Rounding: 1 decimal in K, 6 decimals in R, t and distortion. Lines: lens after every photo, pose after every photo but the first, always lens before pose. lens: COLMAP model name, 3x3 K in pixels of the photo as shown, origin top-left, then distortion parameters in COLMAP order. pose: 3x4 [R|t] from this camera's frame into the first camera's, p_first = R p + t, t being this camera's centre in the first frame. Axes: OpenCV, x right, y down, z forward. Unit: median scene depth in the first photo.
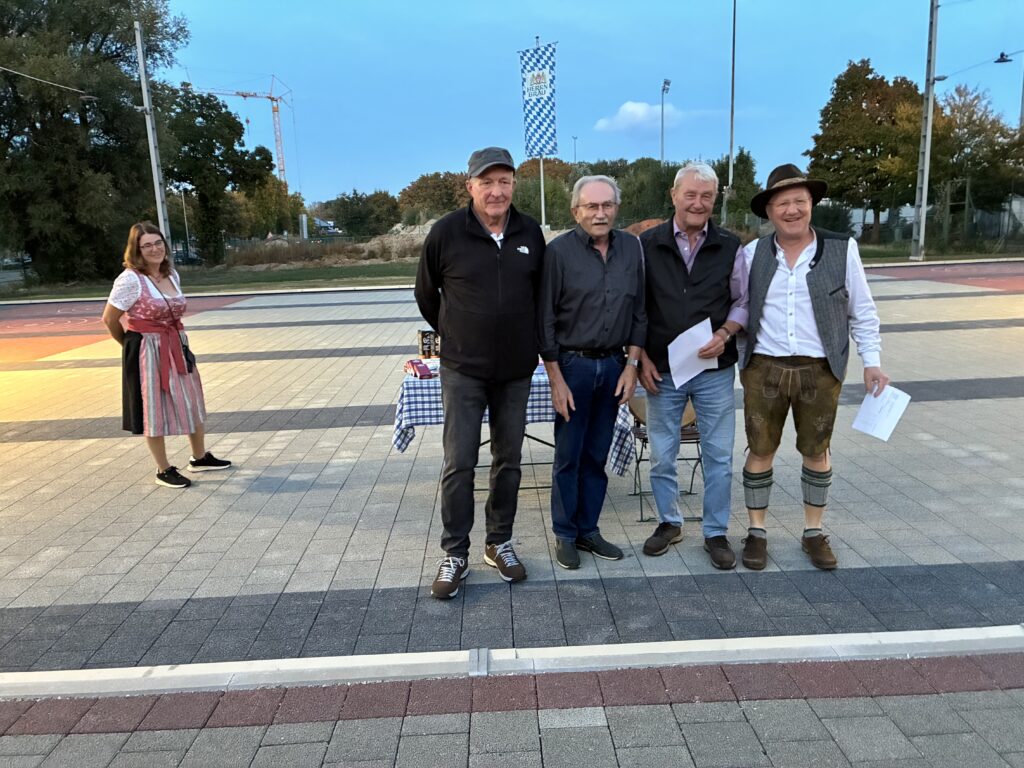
lens RADIAL K [[777.2, 0, 501.6], [0, 777.2, 386.2], [0, 0, 1]] dist [0.048997, -0.055792]
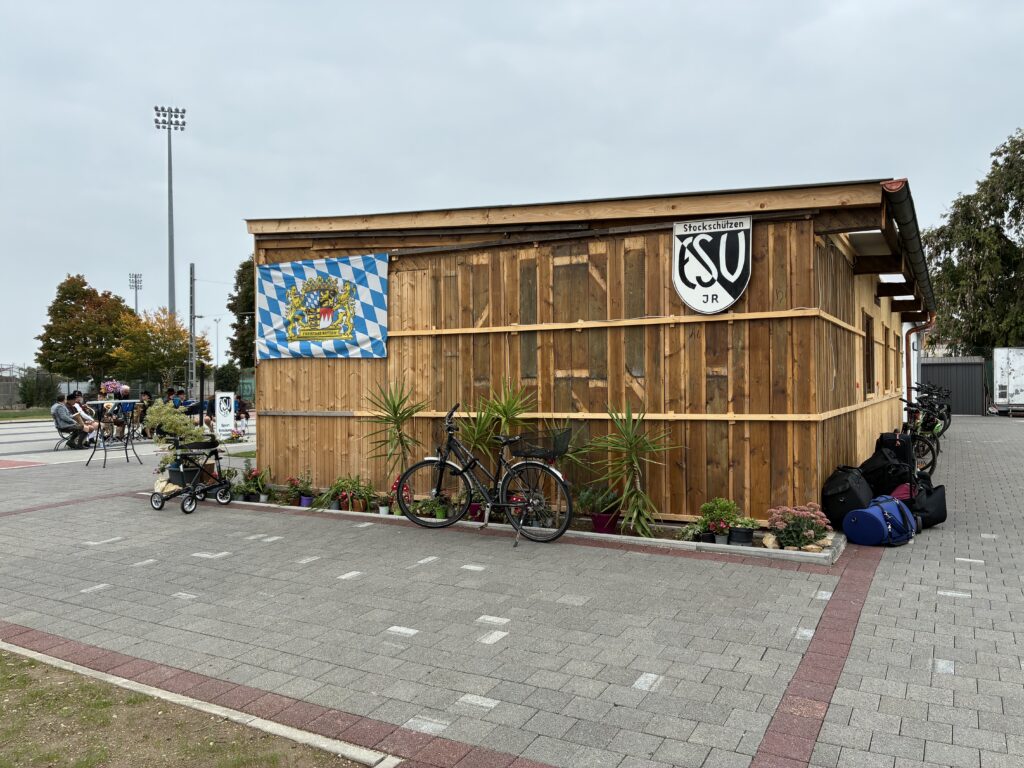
lens RADIAL K [[777.2, 0, 516.3], [0, 777.2, 385.4], [0, 0, 1]] dist [0.048997, -0.055792]
pose [[0.495402, 0.034531, 0.867977, -0.332777], [0.160045, 0.978475, -0.130274, 0.066717], [-0.853793, 0.203454, 0.479212, -0.250803]]
